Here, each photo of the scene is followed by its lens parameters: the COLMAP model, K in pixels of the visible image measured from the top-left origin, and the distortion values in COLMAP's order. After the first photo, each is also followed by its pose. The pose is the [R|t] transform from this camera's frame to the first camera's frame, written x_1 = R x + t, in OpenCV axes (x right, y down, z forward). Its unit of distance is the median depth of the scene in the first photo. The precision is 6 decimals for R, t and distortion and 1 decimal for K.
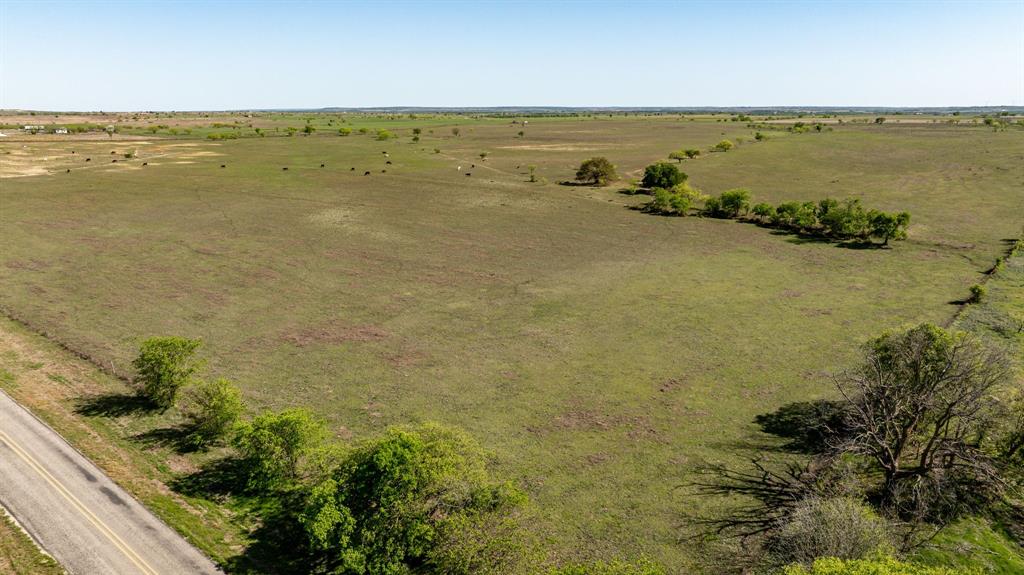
lens RADIAL K [[718.1, 0, 511.0], [0, 718.1, 287.5], [0, 0, 1]] dist [-0.024877, 0.003187]
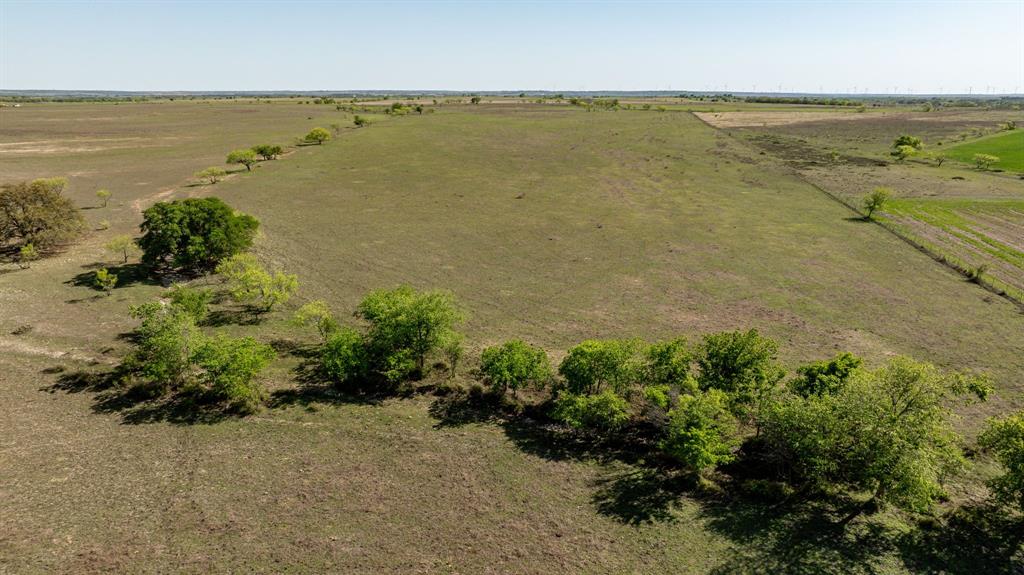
lens RADIAL K [[718.1, 0, 512.2], [0, 718.1, 286.5], [0, 0, 1]] dist [-0.024877, 0.003187]
pose [[0.848322, -0.132061, 0.512747, 0.156844], [0.122207, 0.991085, 0.053072, -0.124799], [-0.515184, 0.017639, 0.856898, 0.579105]]
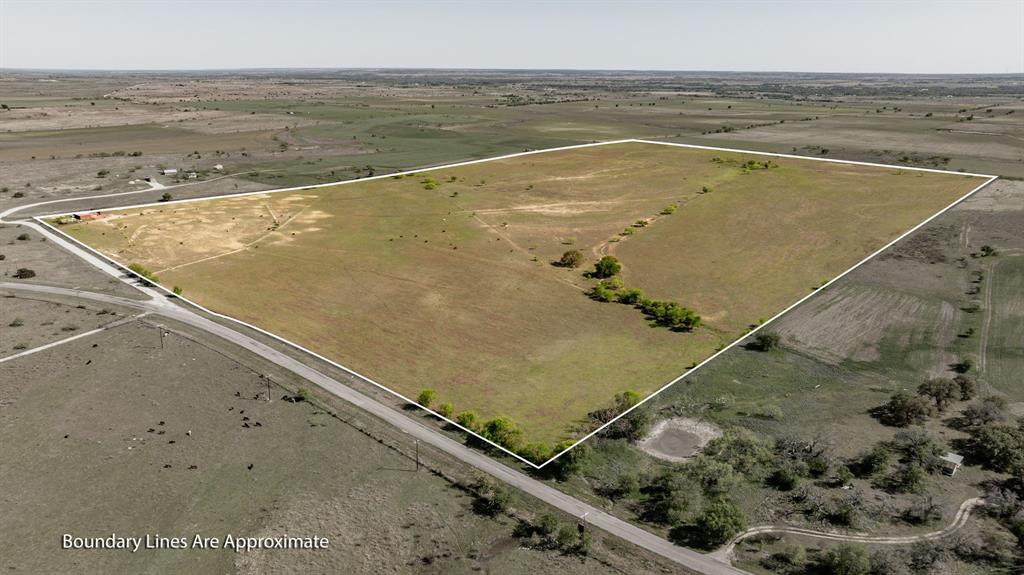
lens RADIAL K [[718.1, 0, 512.0], [0, 718.1, 287.2], [0, 0, 1]] dist [-0.024877, 0.003187]
pose [[0.999807, 0.013778, -0.014038, -0.001684], [-0.012964, 0.998318, 0.056499, -0.206087], [0.014793, -0.056307, 0.998304, -0.816775]]
